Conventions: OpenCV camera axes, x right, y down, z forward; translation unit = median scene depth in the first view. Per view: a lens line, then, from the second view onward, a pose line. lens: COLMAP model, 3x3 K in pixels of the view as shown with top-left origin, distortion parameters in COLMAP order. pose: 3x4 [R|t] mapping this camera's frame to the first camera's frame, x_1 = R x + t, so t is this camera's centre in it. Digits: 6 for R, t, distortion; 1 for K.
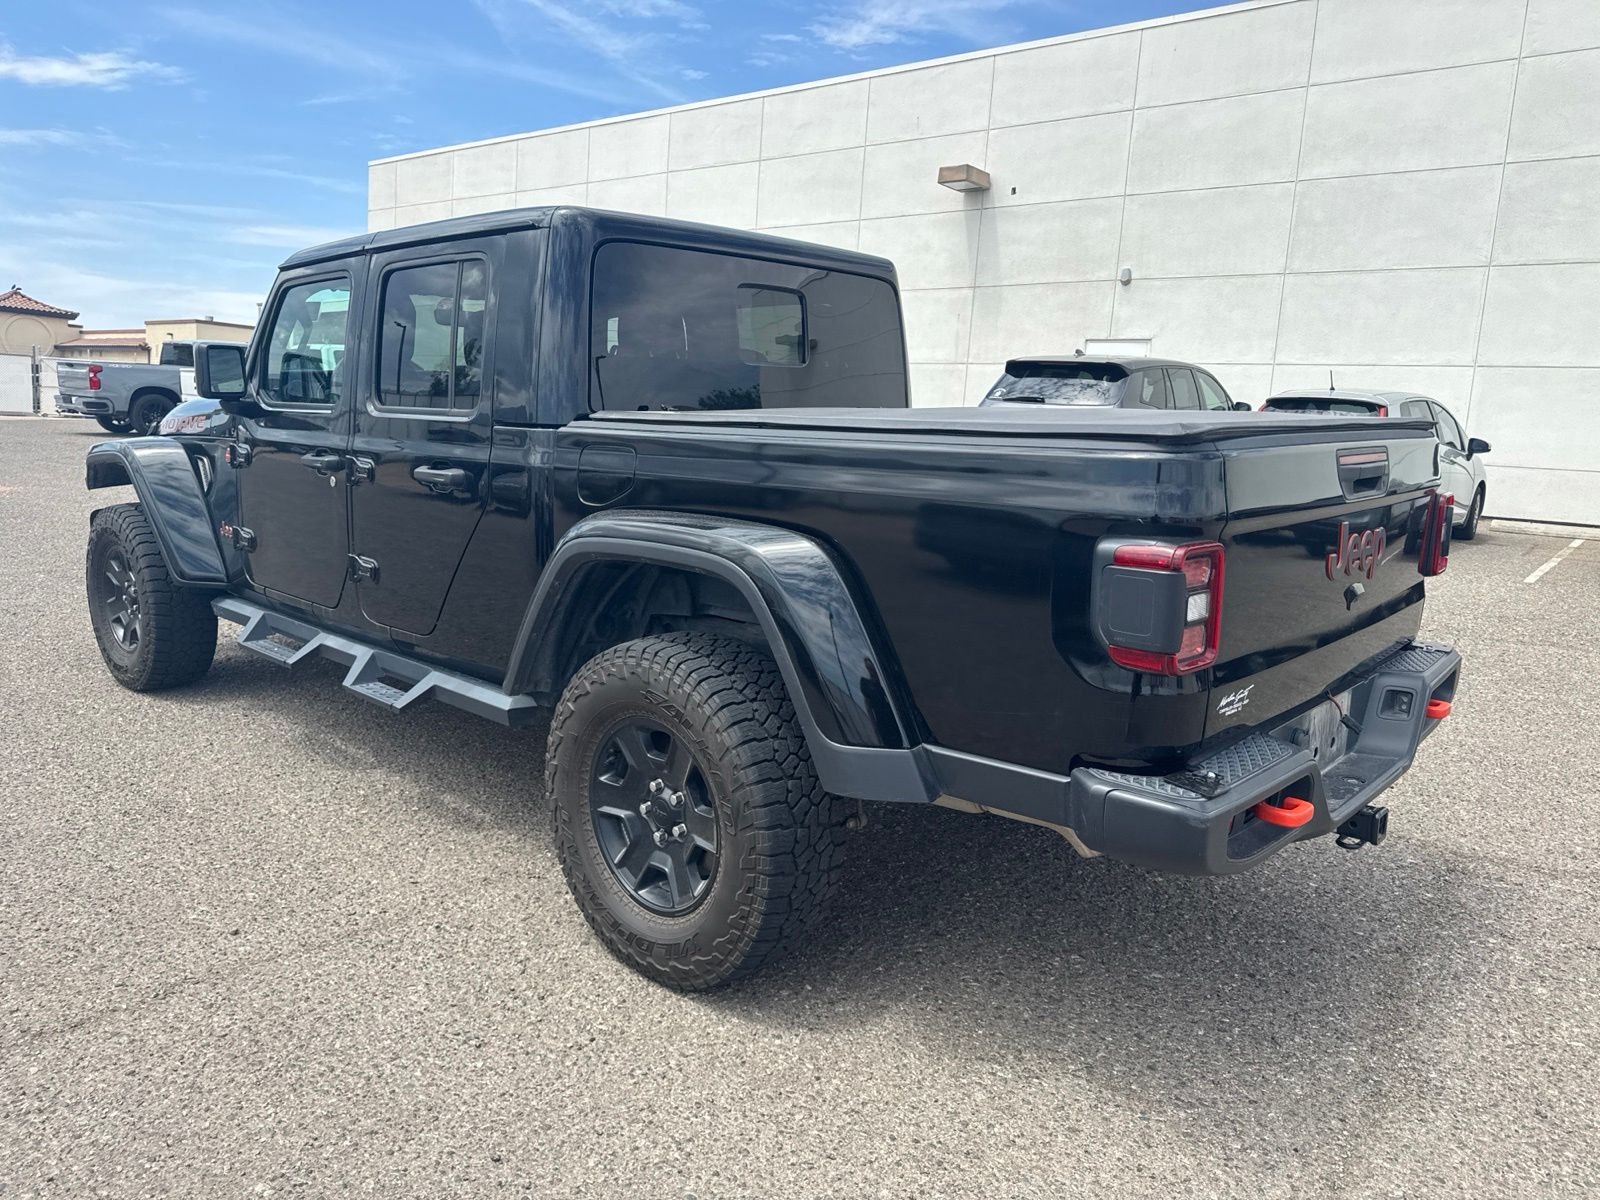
lens RADIAL K [[1151.0, 0, 793.4], [0, 1151.0, 599.3], [0, 0, 1]] dist [0.011491, -0.013718]
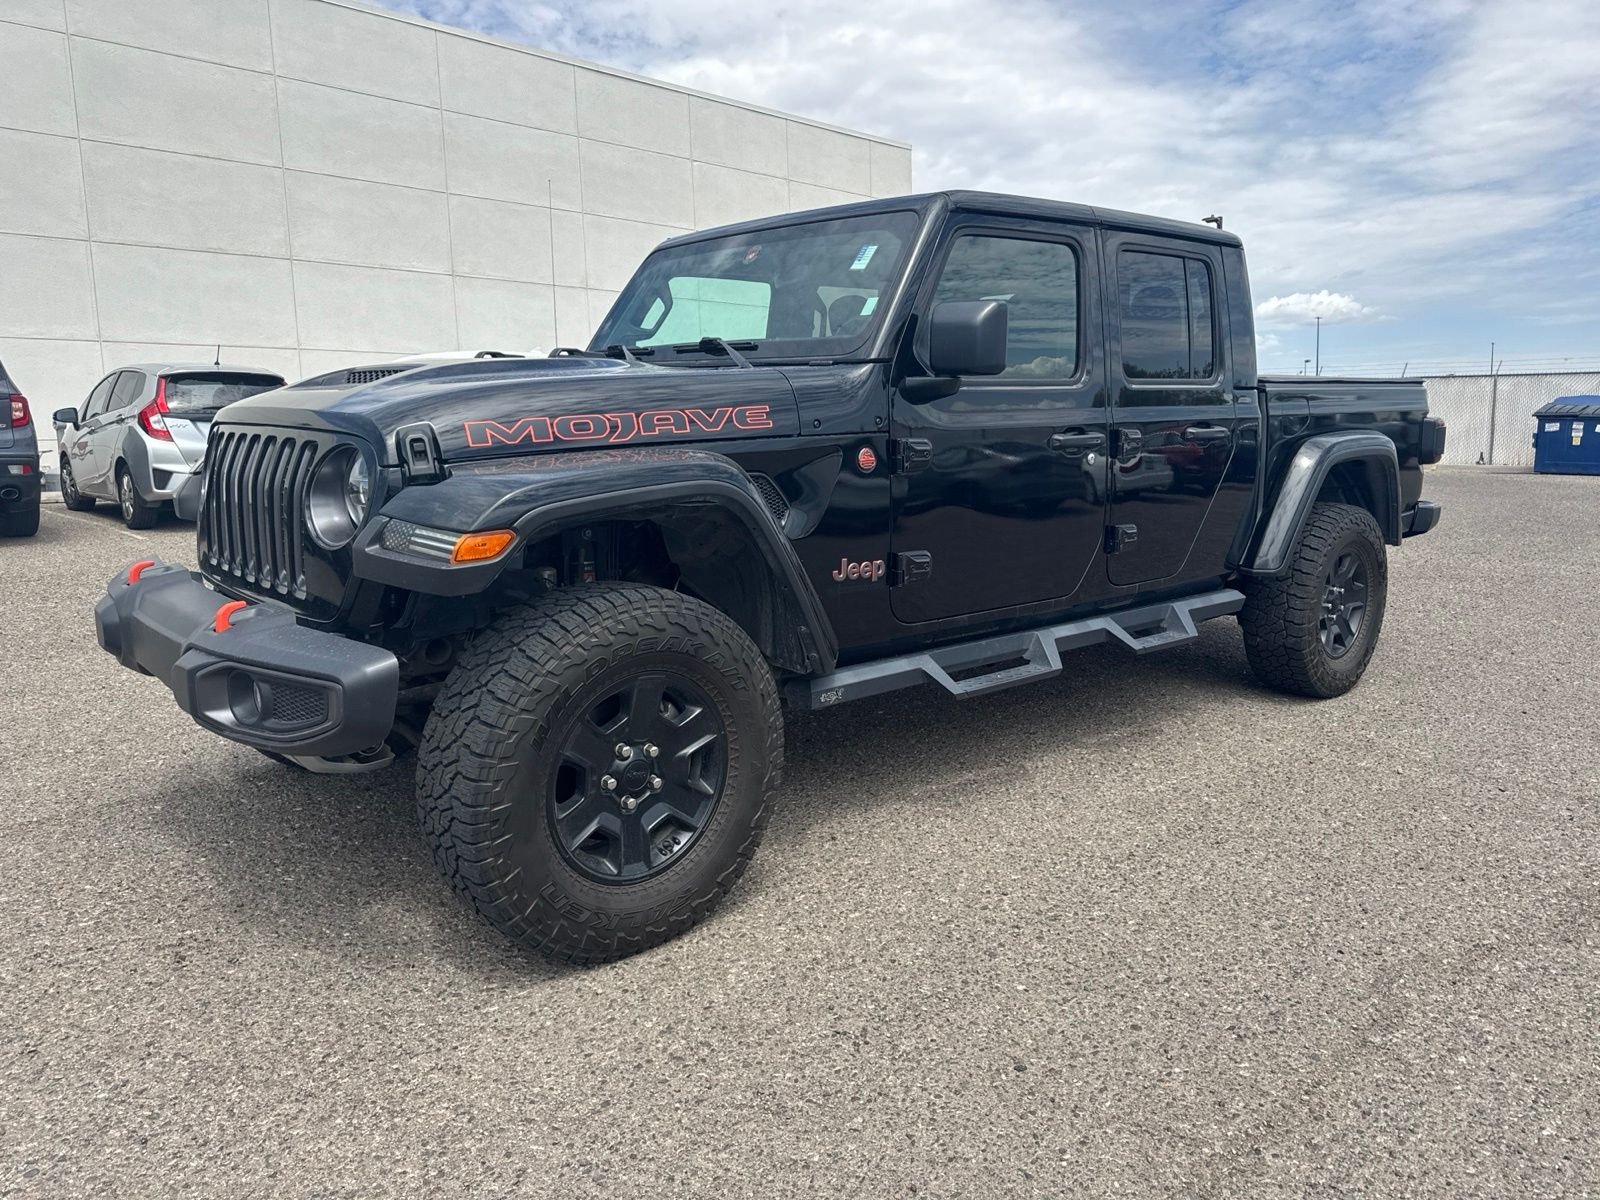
lens RADIAL K [[1159.5, 0, 778.6], [0, 1159.5, 600.8], [0, 0, 1]] dist [0.020245, -0.007090]
pose [[0.080001, -0.189721, 0.978573, -1.196158], [0.169606, 0.969995, 0.174192, -0.172176], [-0.982260, 0.152036, 0.109778, 1.000123]]
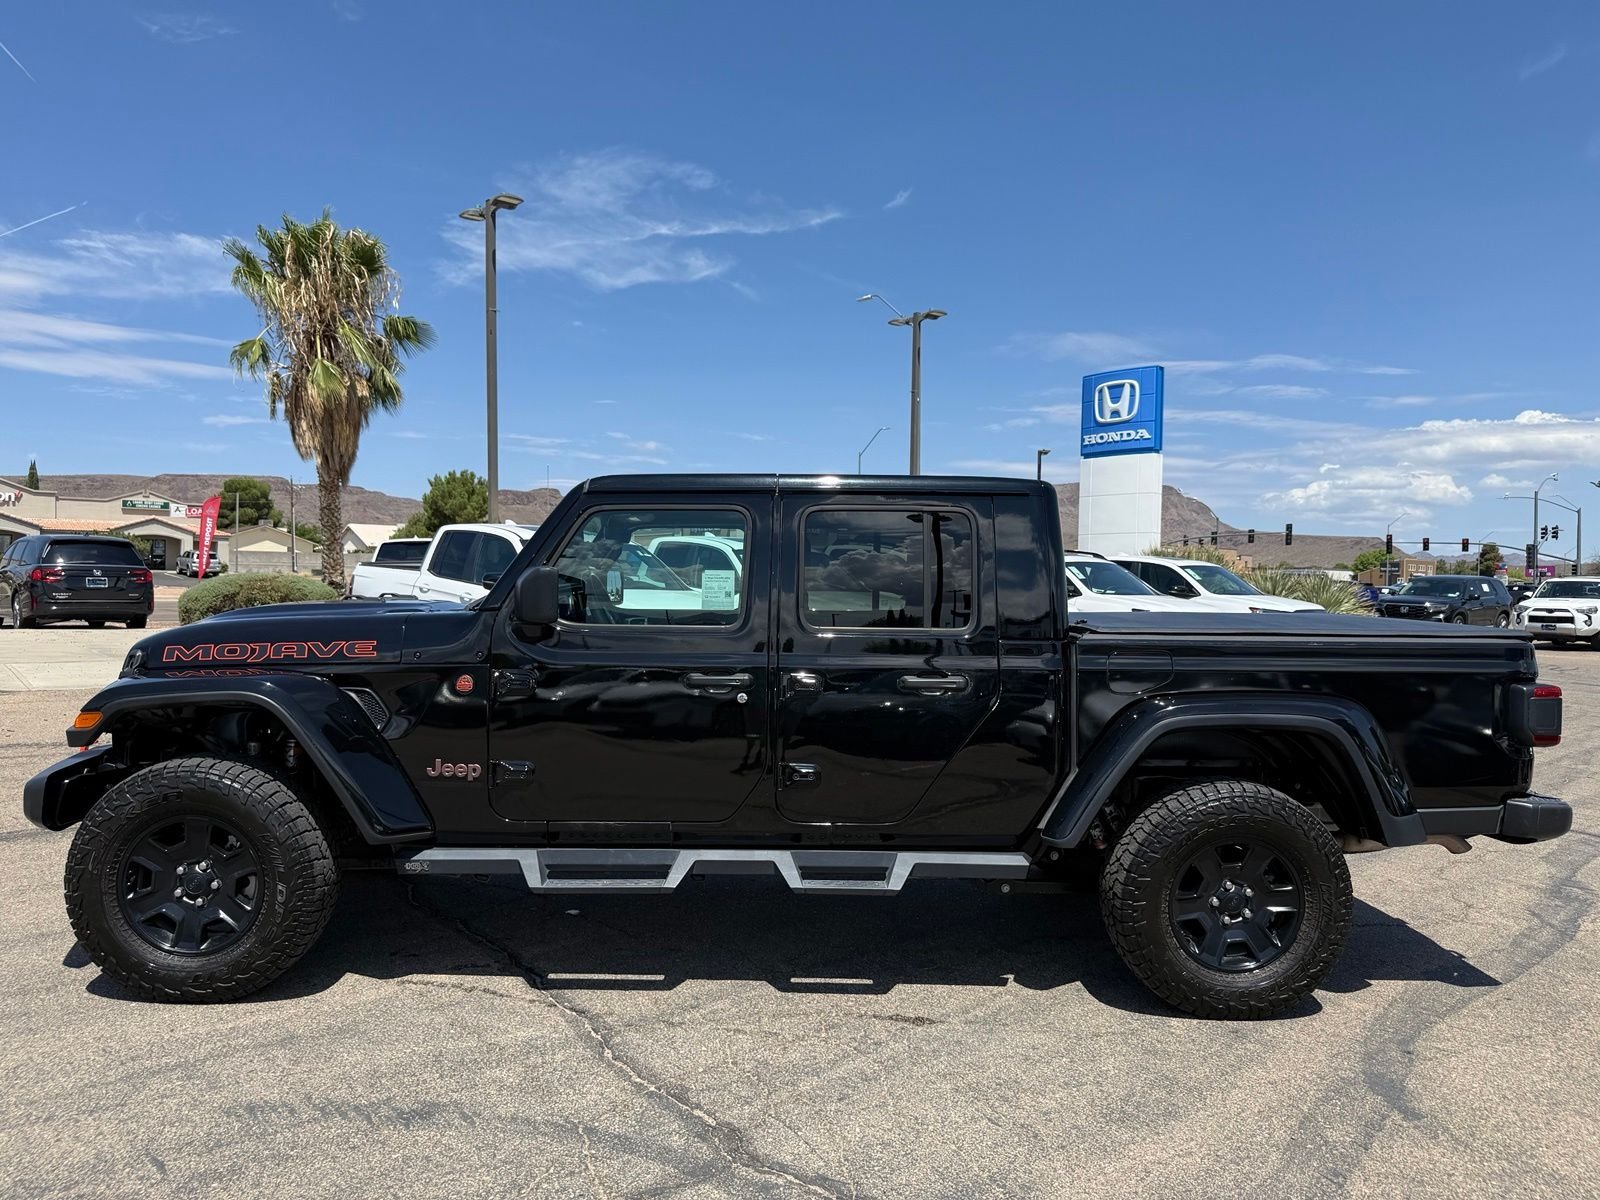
lens RADIAL K [[1151.0, 0, 793.4], [0, 1151.0, 599.3], [0, 0, 1]] dist [0.011491, -0.013718]
pose [[0.707358, -0.023879, 0.706452, -0.940382], [0.120027, 0.988973, -0.086752, -0.080259], [-0.696590, 0.146158, 0.702424, 0.186269]]
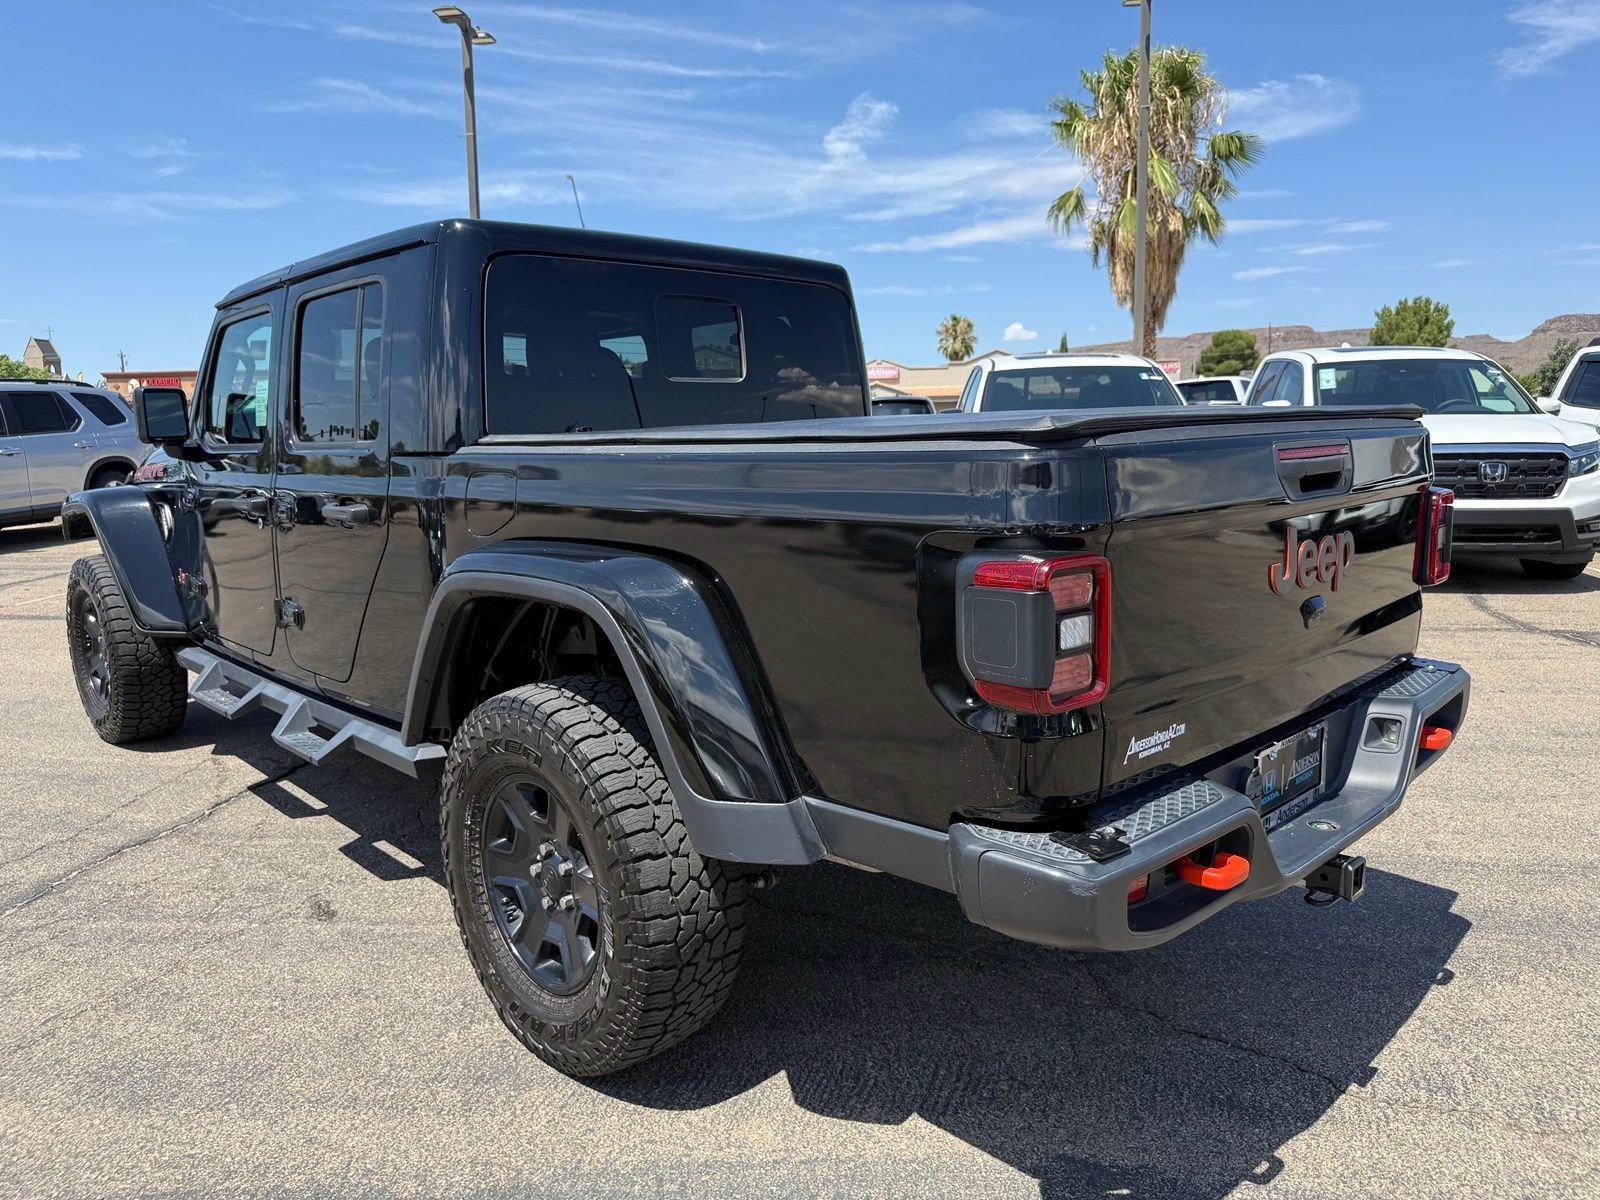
lens RADIAL K [[1143.2, 0, 797.0], [0, 1143.2, 606.1], [0, 0, 1]] dist [0.012869, -0.025970]
pose [[0.997036, -0.030323, -0.070713, 0.096504], [0.028920, 0.999366, -0.020781, -0.000425], [0.071298, 0.018675, 0.997280, 0.070065]]
